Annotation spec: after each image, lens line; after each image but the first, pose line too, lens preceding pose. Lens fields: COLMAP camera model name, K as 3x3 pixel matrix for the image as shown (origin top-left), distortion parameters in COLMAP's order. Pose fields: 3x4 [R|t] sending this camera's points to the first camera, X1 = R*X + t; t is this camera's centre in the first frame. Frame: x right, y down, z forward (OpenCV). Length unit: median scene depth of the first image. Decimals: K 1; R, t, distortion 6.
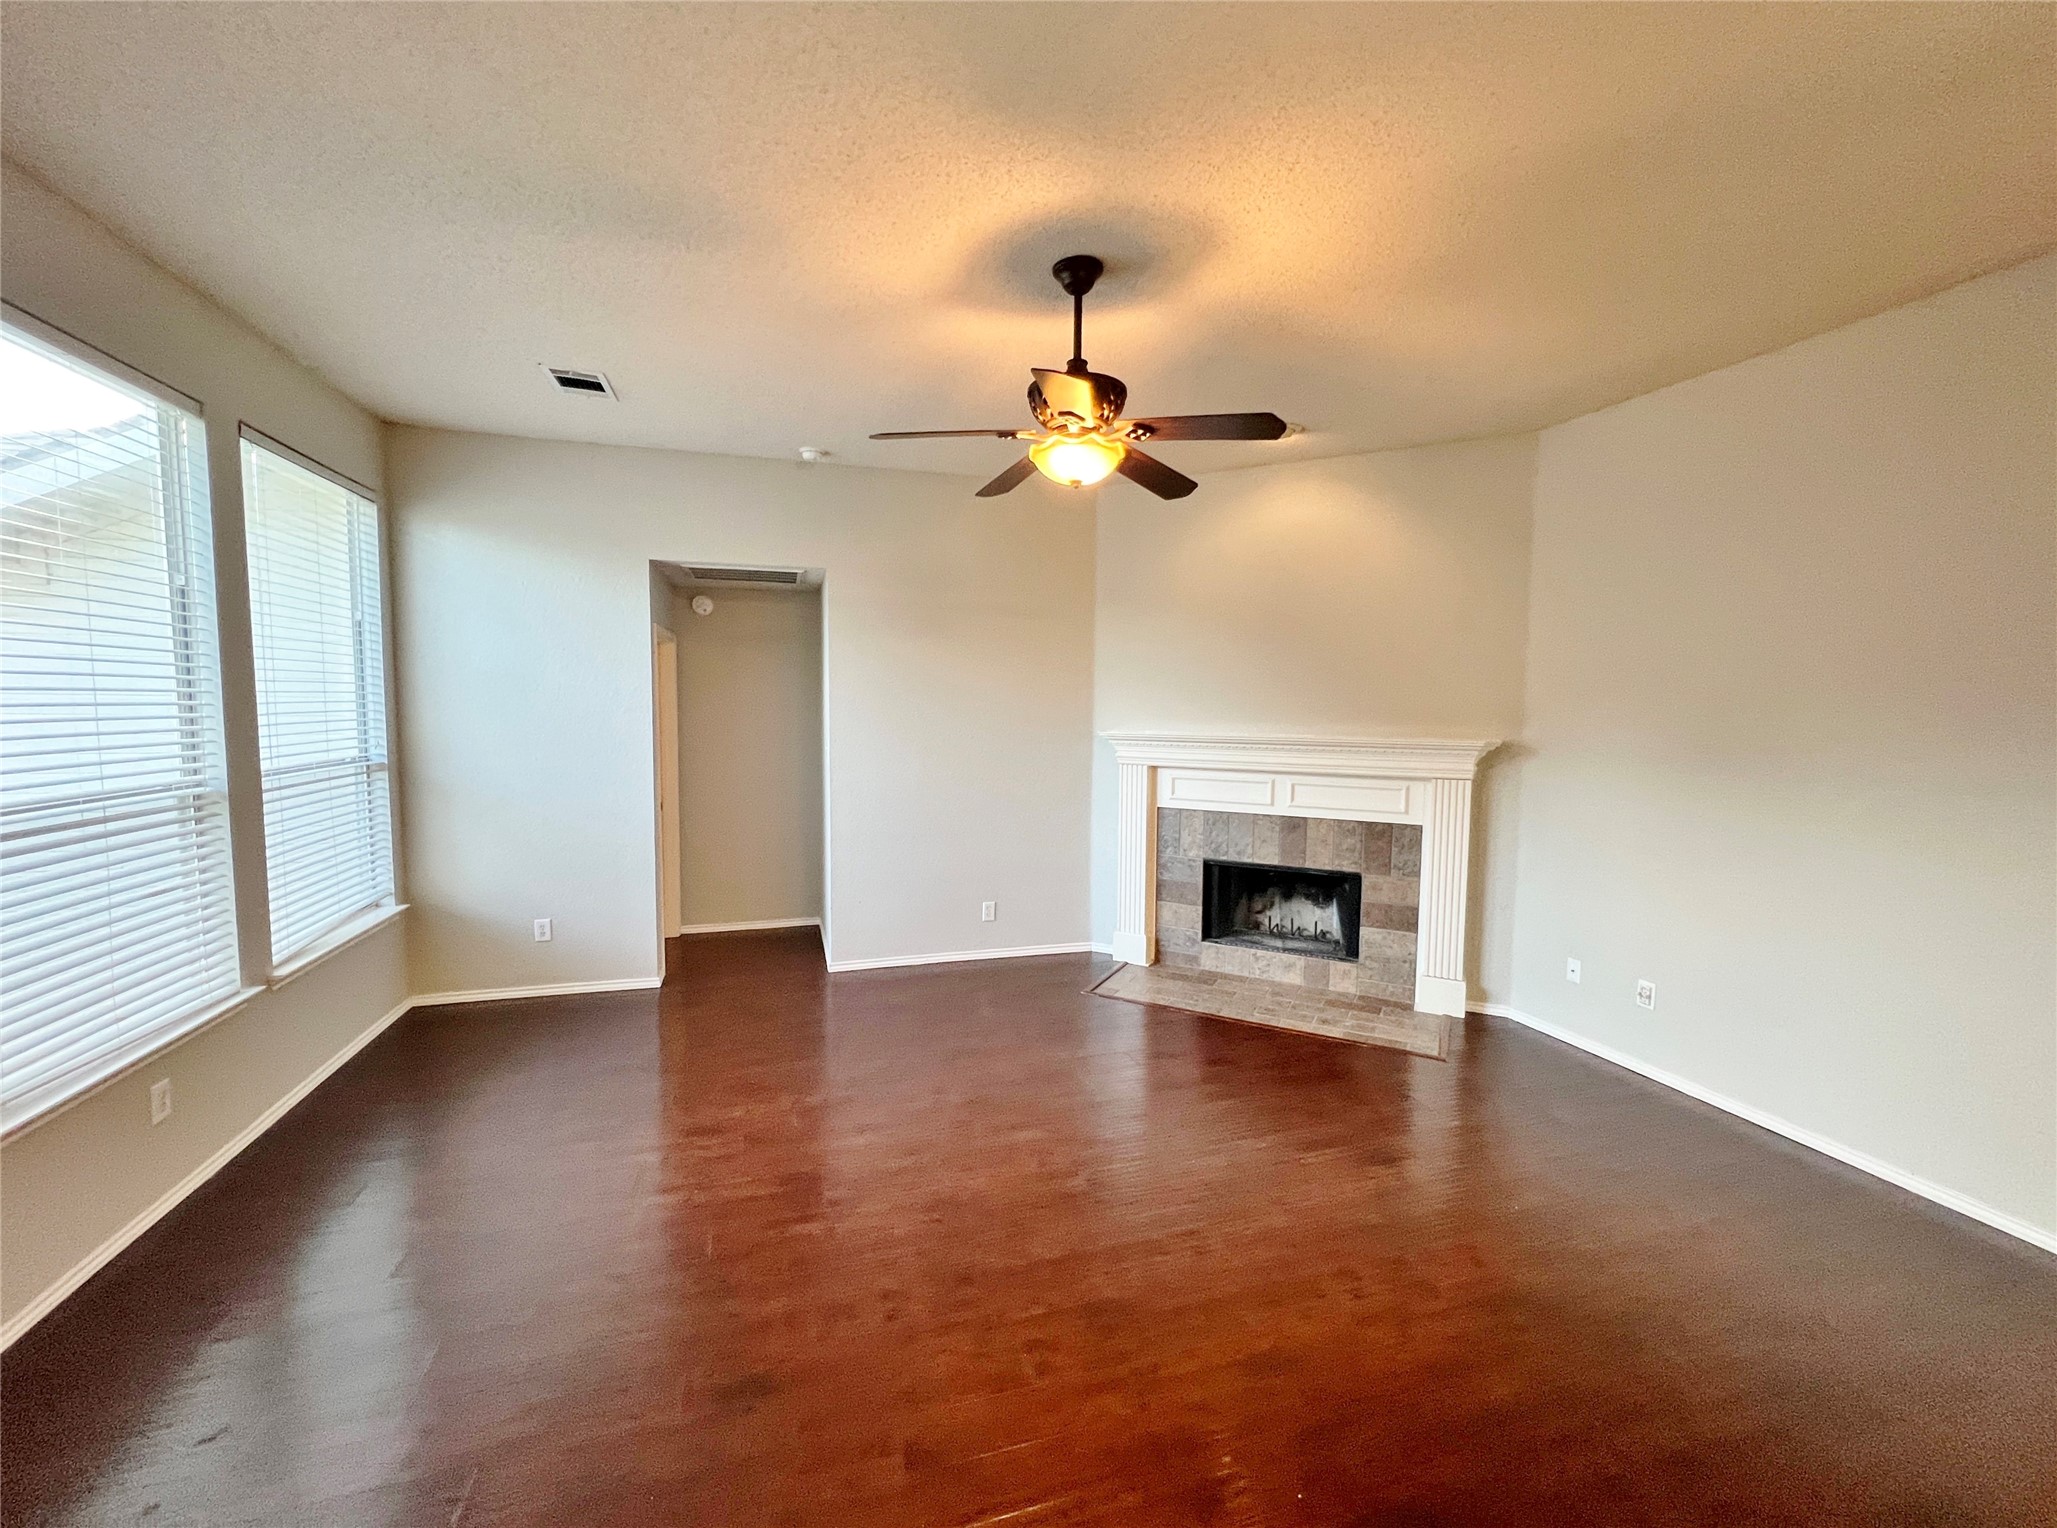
lens RADIAL K [[819.4, 0, 1021.5], [0, 819.4, 763.3], [0, 0, 1]] dist [-0.004762, 0.001137]
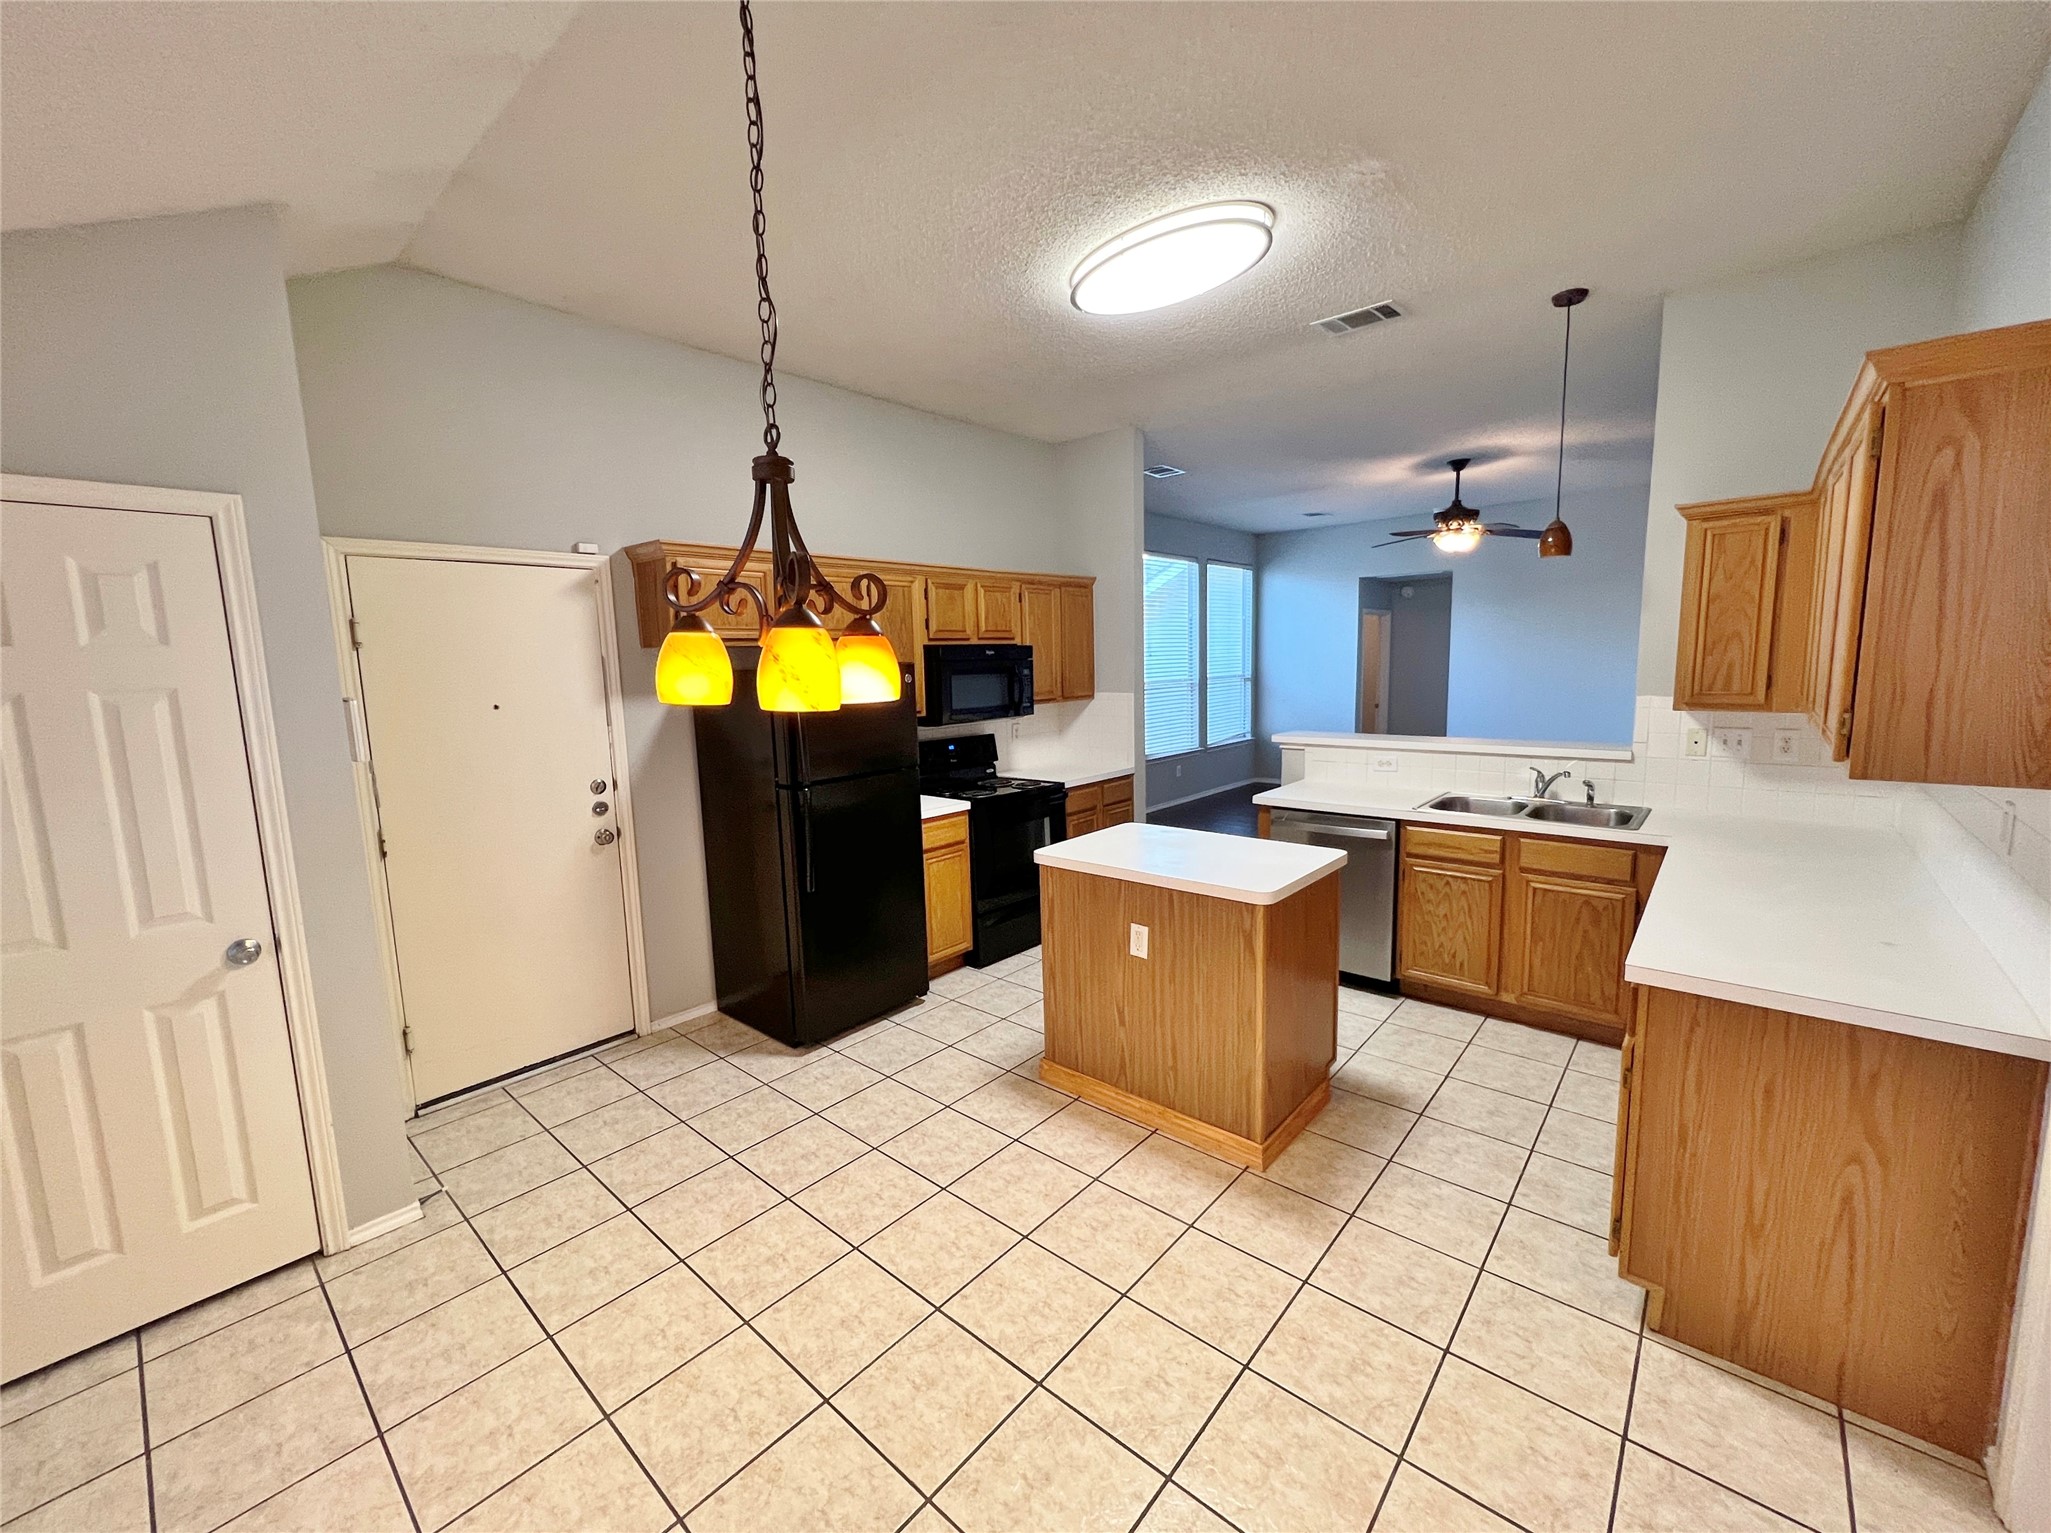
lens RADIAL K [[817.0, 0, 1032.8], [0, 817.0, 770.5], [0, 0, 1]] dist [-0.004762, 0.001137]
pose [[0.535748, 0.091524, -0.839403, 0.820605], [-0.025046, 0.995393, 0.092547, 0.058021], [0.844007, -0.028558, 0.535572, -0.745279]]
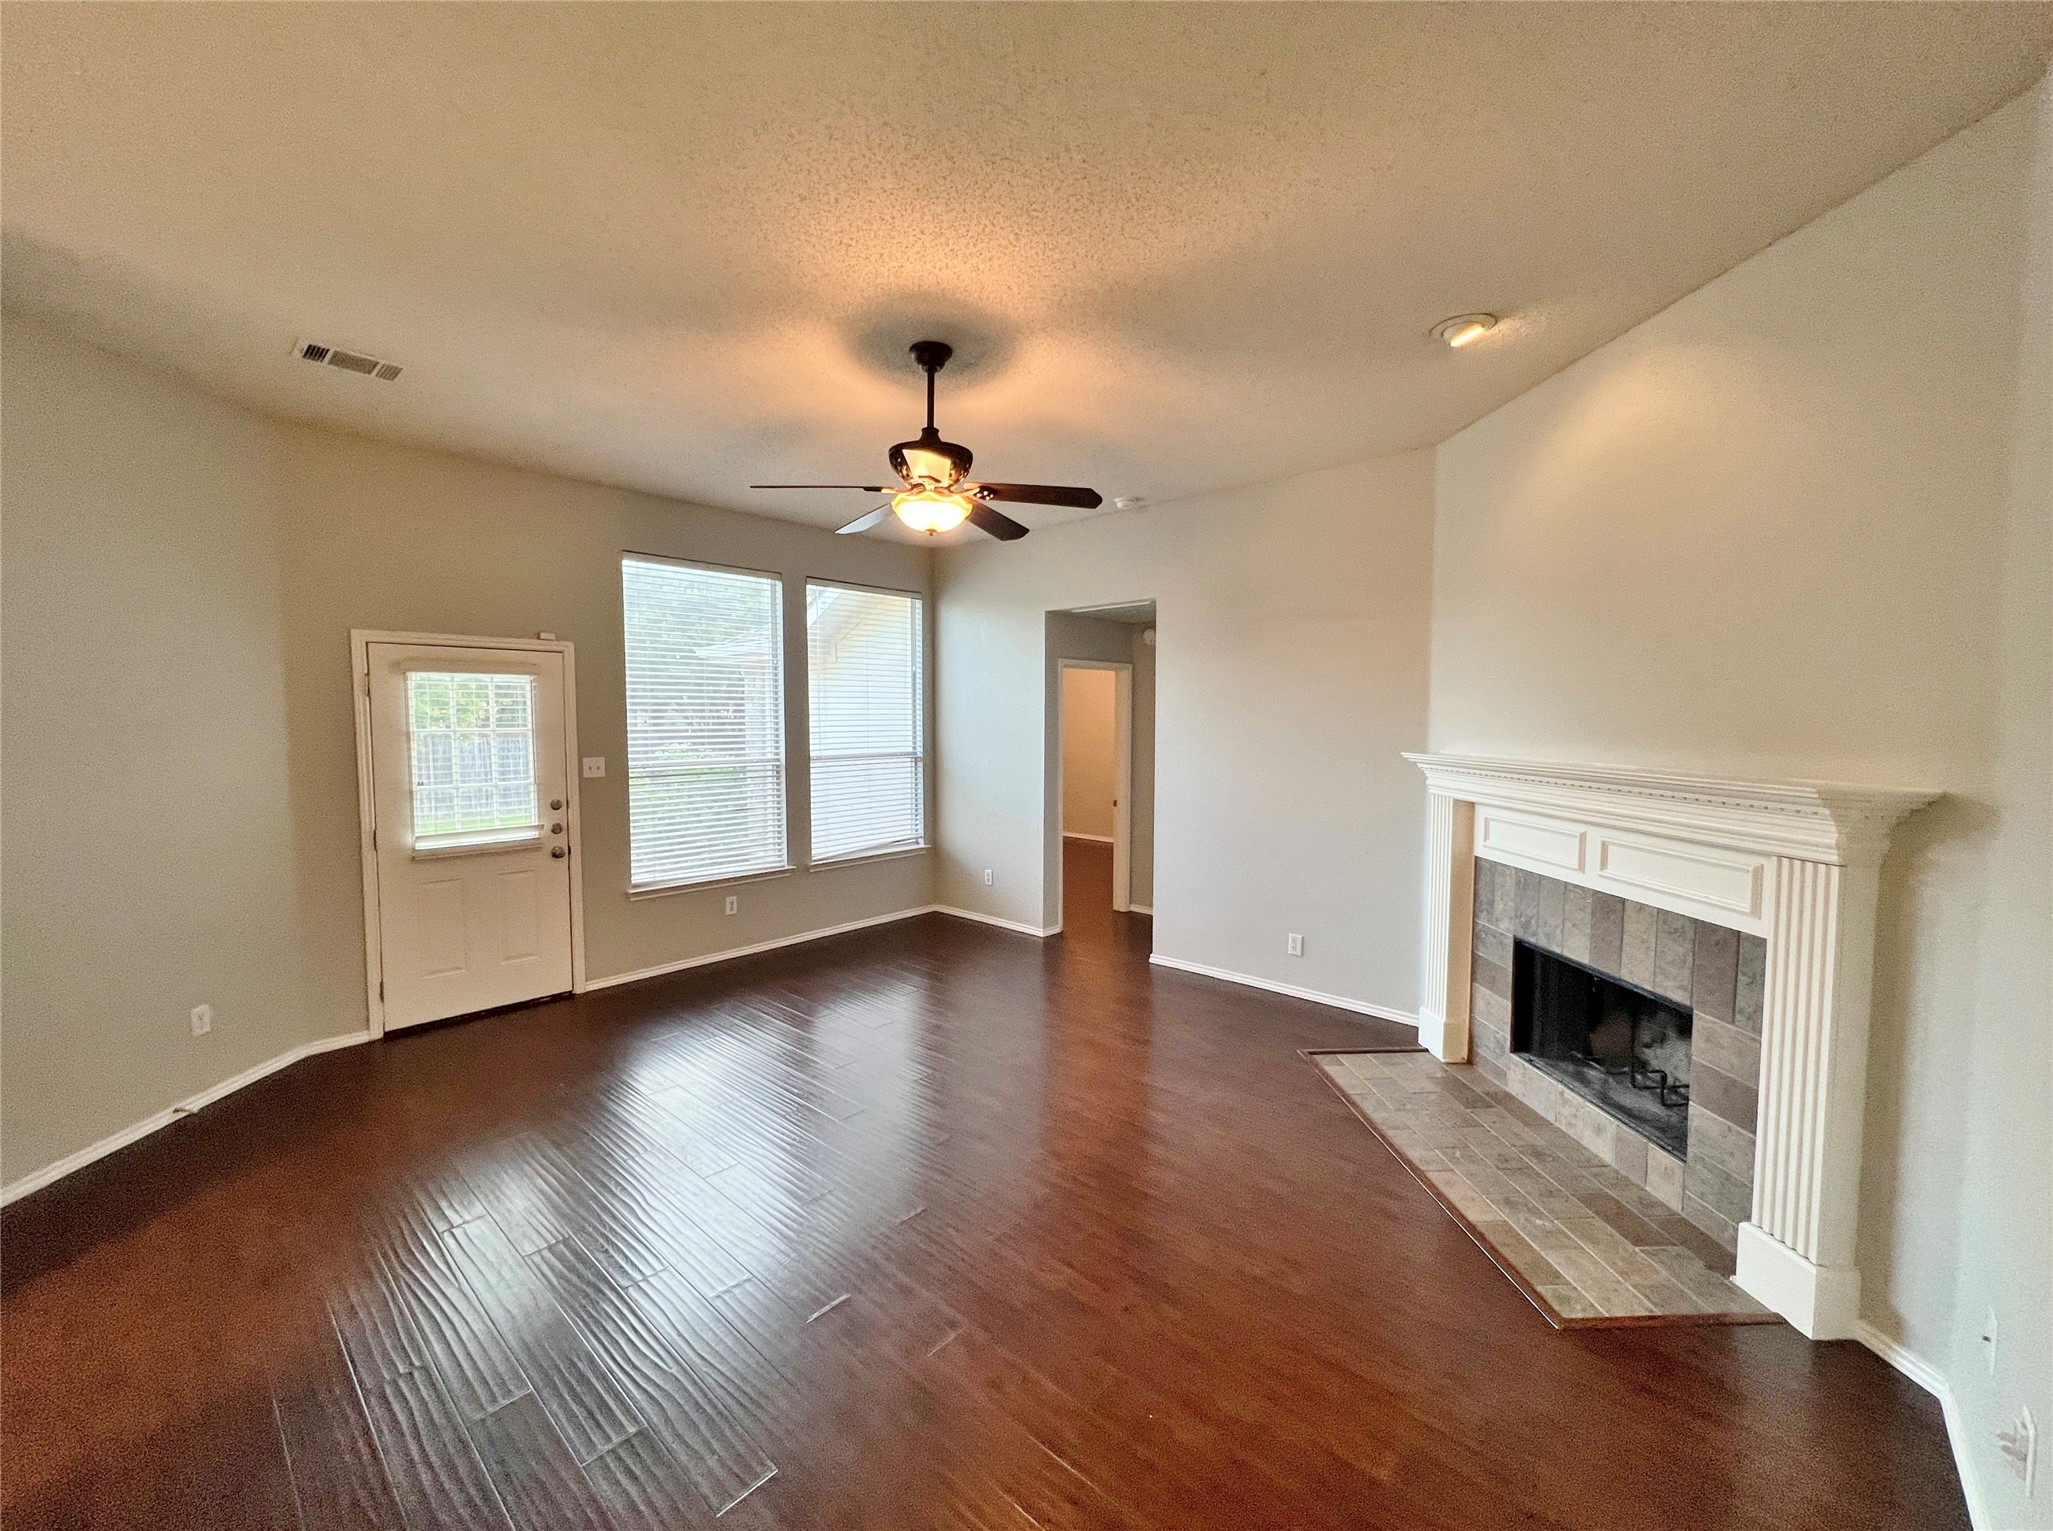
lens RADIAL K [[817.8, 0, 1034.7], [0, 817.8, 760.9], [0, 0, 1]] dist [-0.004762, 0.001137]
pose [[0.525742, 0.038837, -0.849757, 0.644155], [-0.060219, 0.998150, 0.008362, -0.016724], [0.848510, 0.046775, 0.527108, 0.289333]]
